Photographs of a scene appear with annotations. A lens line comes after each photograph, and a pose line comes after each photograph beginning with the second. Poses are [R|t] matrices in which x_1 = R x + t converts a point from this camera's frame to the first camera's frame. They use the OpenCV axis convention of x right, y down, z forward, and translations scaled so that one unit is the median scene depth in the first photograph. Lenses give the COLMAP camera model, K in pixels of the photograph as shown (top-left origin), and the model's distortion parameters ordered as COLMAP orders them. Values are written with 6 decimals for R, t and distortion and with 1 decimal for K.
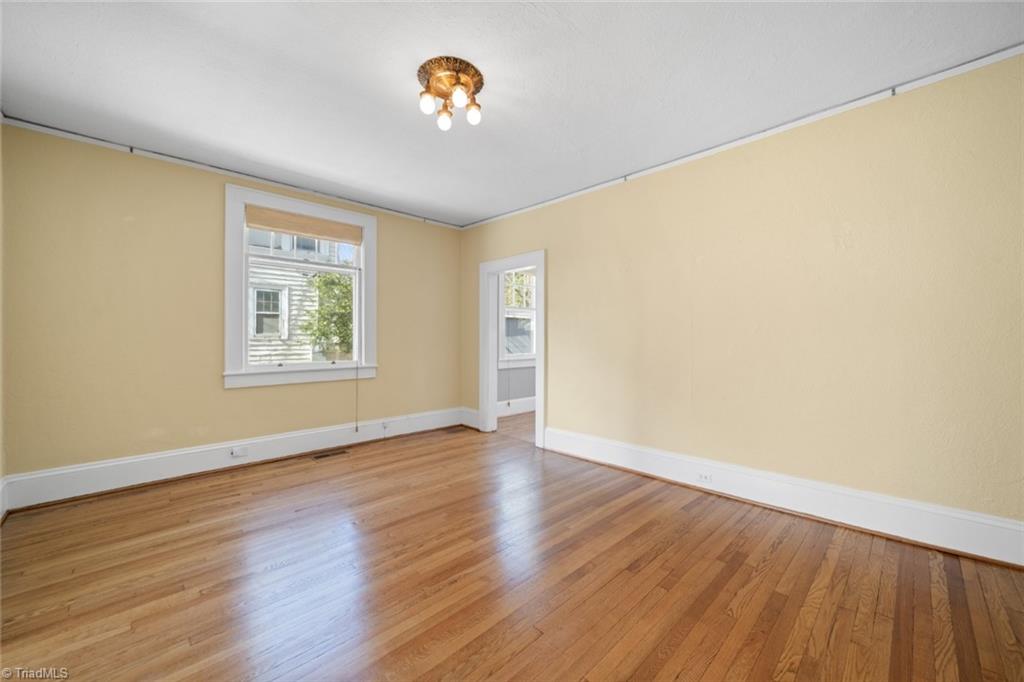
lens RADIAL K [[389.7, 0, 521.6], [0, 389.7, 340.6], [0, 0, 1]] dist [-0.003765, -0.000798]
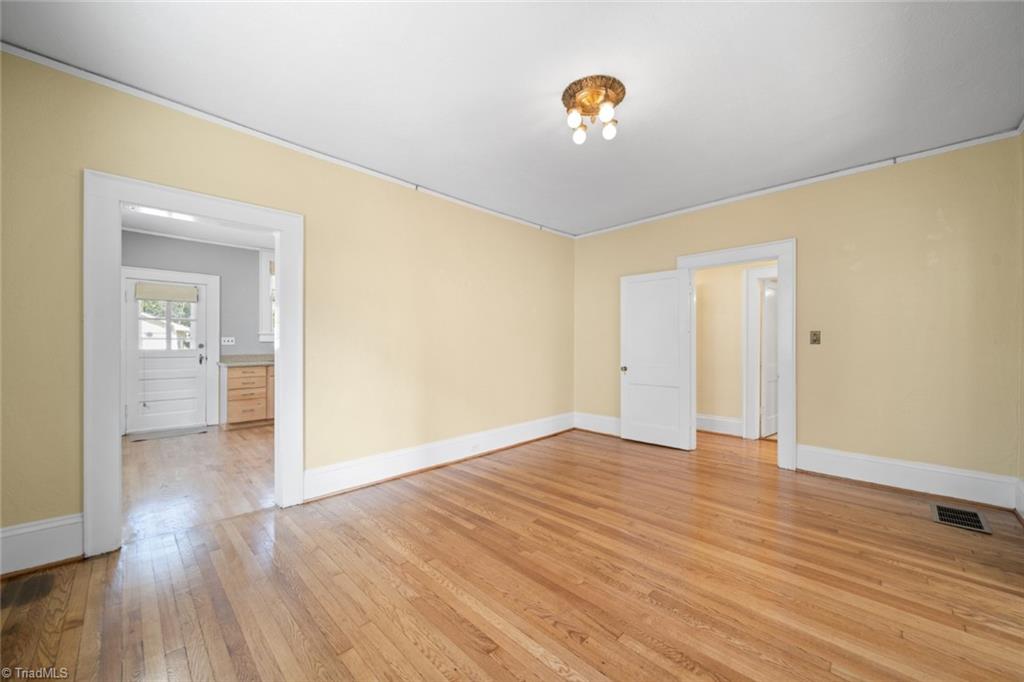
lens RADIAL K [[389.7, 0, 521.6], [0, 389.7, 340.6], [0, 0, 1]] dist [-0.003765, -0.000798]
pose [[-0.004921, 0.004551, 0.999978, -1.042982], [0.006301, 0.999970, -0.004520, -0.008094], [-0.999968, 0.006278, -0.004949, 1.009818]]
